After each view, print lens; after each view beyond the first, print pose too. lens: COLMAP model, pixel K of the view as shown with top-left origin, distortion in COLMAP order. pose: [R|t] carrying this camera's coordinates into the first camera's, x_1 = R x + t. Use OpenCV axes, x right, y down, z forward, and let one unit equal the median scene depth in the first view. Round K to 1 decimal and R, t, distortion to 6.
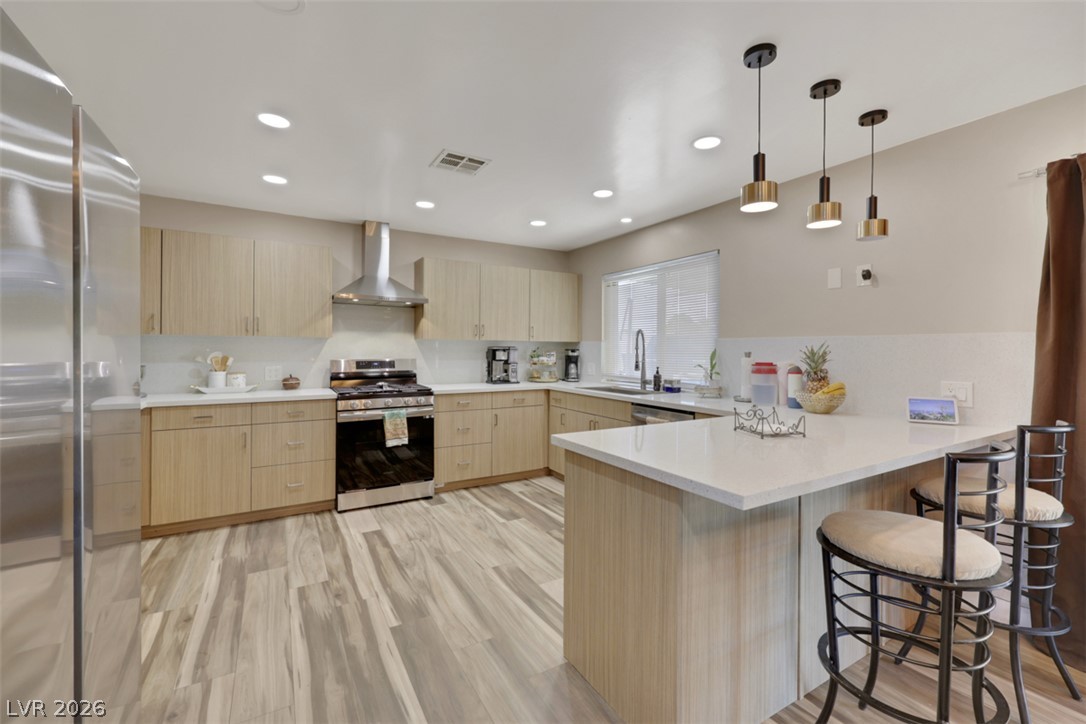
lens RADIAL K [[449.2, 0, 543.2], [0, 449.2, 356.1], [0, 0, 1]] dist [-0.000011, 0.000064]
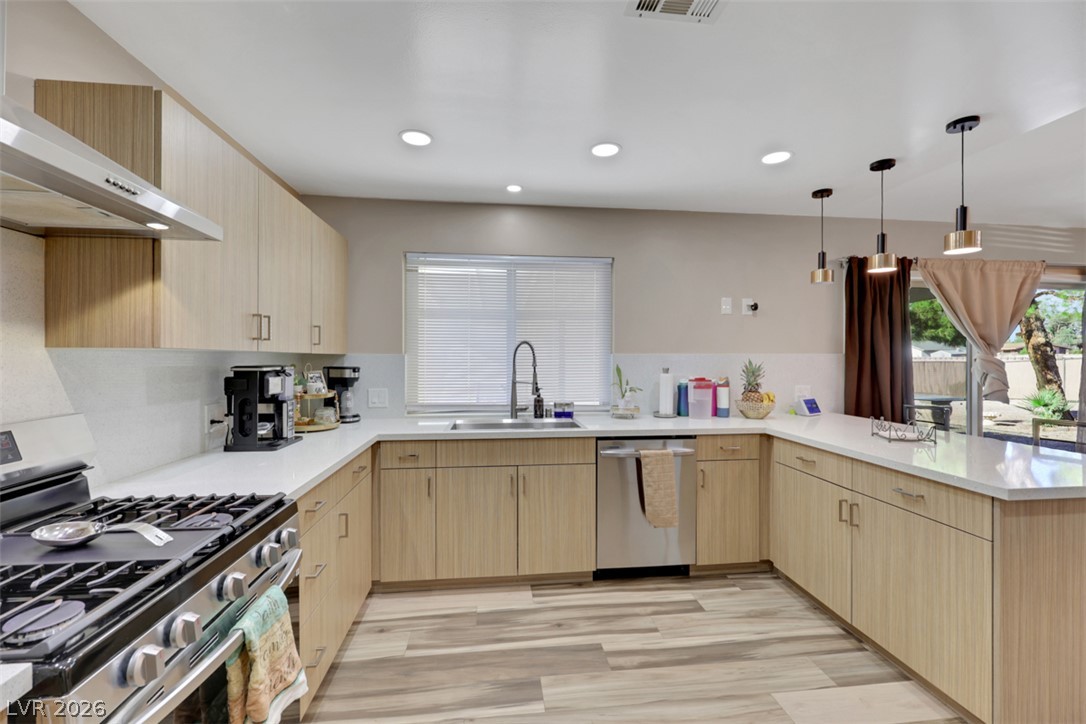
lens RADIAL K [[461.8, 0, 543.0], [0, 461.8, 362.0], [0, 0, 1]] dist [-0.000551, 0.000309]
pose [[0.415679, -0.012730, 0.909422, -0.494813], [0.017397, 0.999830, 0.006044, -0.027283], [-0.909345, 0.013309, 0.415830, 0.676626]]
